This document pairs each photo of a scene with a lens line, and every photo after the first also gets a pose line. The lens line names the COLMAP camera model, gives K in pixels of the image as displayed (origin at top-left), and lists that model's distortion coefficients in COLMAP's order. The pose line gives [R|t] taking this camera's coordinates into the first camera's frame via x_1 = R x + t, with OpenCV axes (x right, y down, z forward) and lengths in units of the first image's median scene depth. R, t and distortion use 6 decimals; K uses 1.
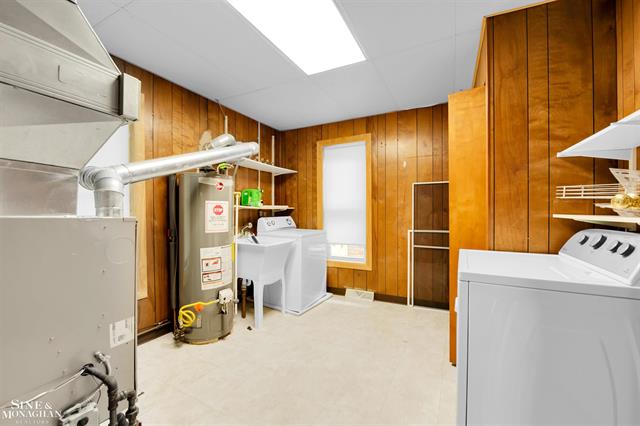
lens RADIAL K [[262.0, 0, 317.7], [0, 262.0, 213.3], [0, 0, 1]] dist [-0.002756, -0.000406]
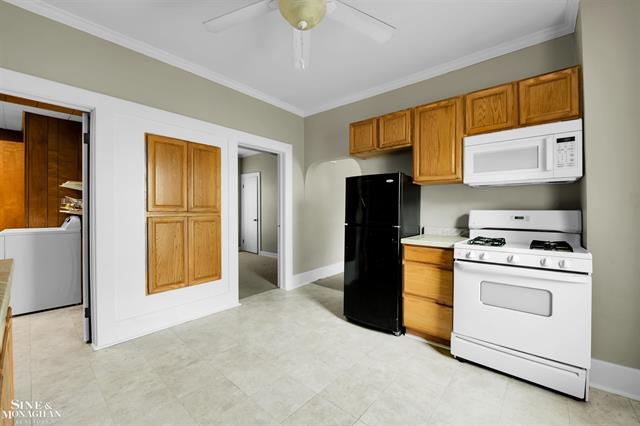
lens RADIAL K [[262.0, 0, 316.5], [0, 262.0, 211.5], [0, 0, 1]] dist [-0.002756, -0.000406]
pose [[0.258937, -0.000828, 0.965894, -0.715102], [-0.002709, 0.999995, 0.001584, 0.001754], [-0.965890, -0.003027, 0.258934, -1.722552]]
